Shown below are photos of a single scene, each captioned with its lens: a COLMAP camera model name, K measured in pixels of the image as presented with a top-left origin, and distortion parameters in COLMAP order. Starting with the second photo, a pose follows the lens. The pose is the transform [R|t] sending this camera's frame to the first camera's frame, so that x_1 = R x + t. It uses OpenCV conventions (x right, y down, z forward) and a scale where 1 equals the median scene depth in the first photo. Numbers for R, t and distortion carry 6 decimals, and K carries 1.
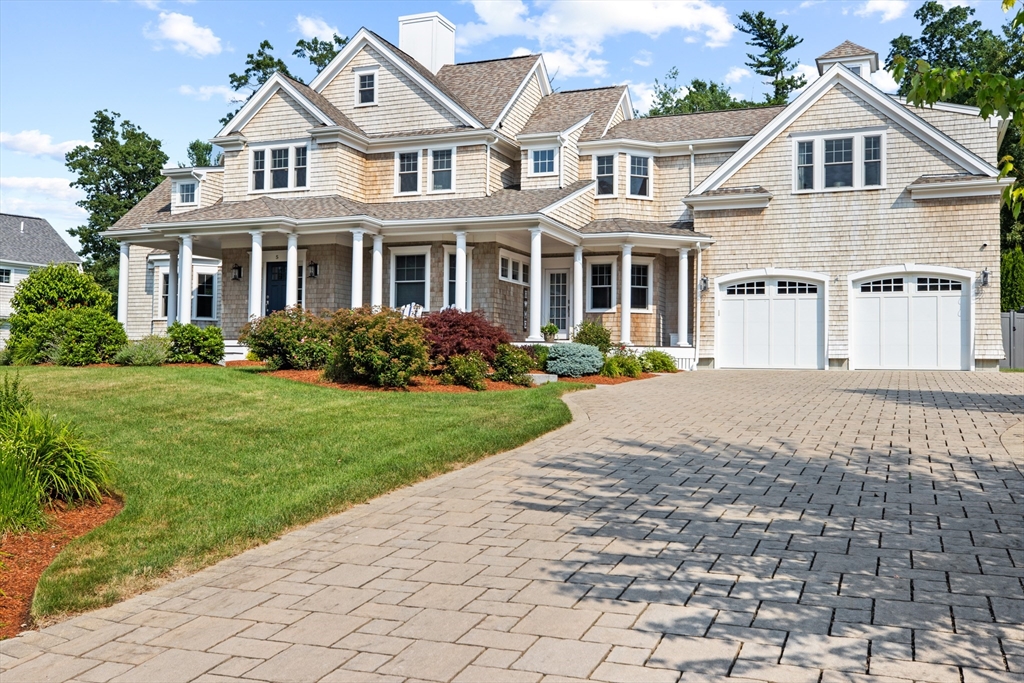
lens RADIAL K [[979.0, 0, 512.8], [0, 979.0, 344.8], [0, 0, 1]] dist [0.022324, 0.000000]
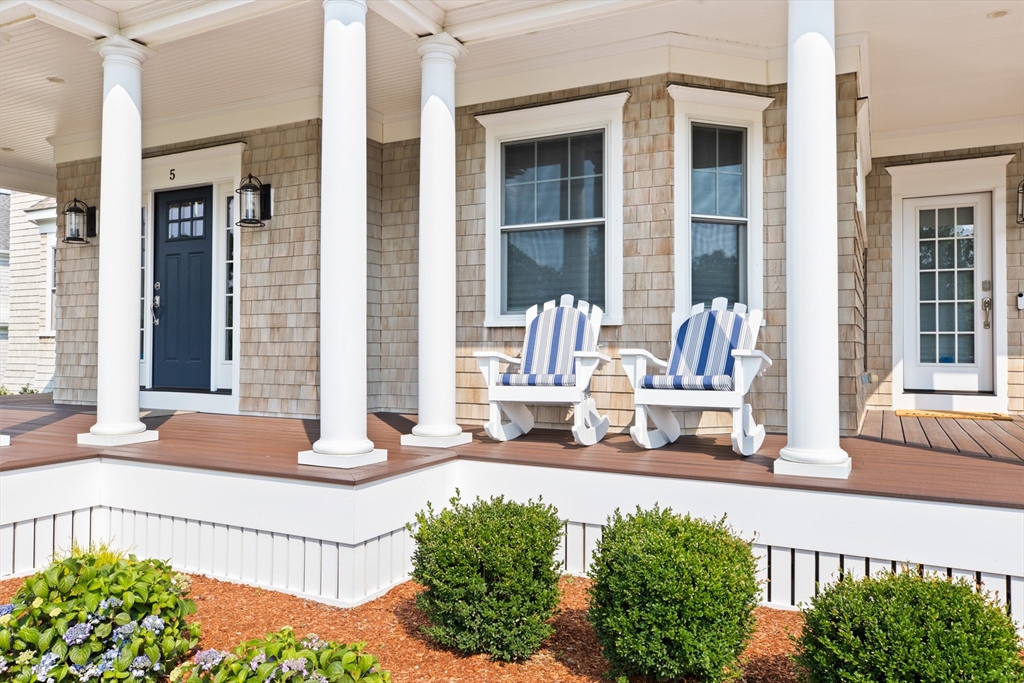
lens RADIAL K [[741.2, 0, 512.8], [0, 741.2, 338.0], [0, 0, 1]] dist [0.003976, 0.000933]
pose [[0.996305, -0.009807, -0.085328, -0.093971], [0.011004, 0.999847, 0.013567, -0.032000], [0.085182, -0.014456, 0.996261, 0.746068]]
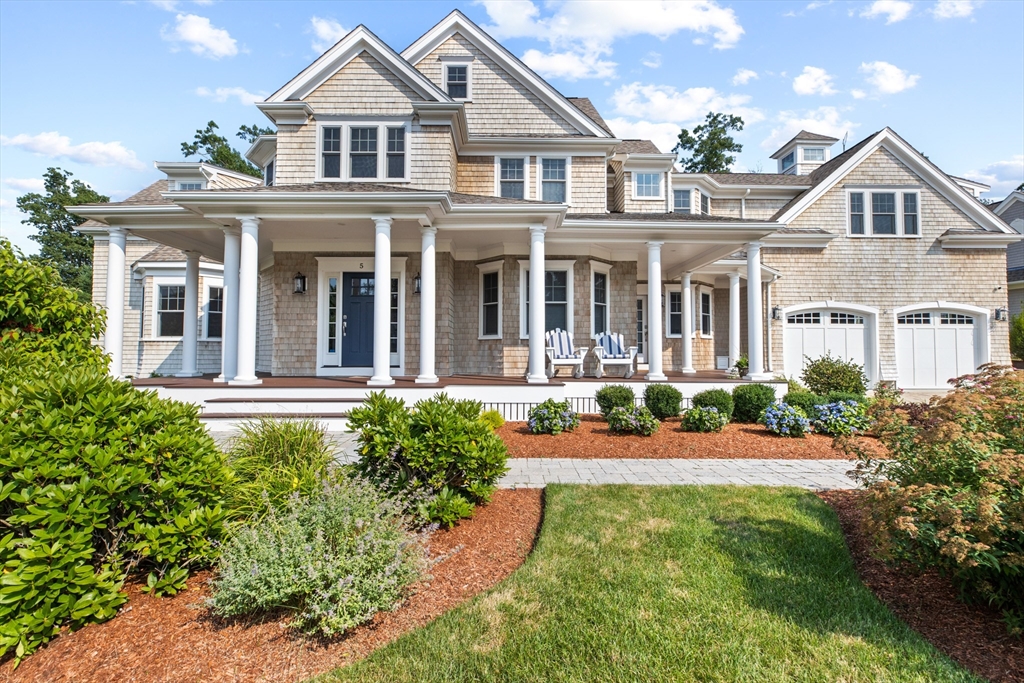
lens RADIAL K [[459.3, 0, 509.4], [0, 459.3, 340.0], [0, 0, 1]] dist [-0.007843, 0.000758]
pose [[0.923581, 0.000747, 0.383404, -0.274181], [-0.001634, 0.999997, 0.001987, -0.032304], [-0.383401, -0.002462, 0.923579, 0.628634]]
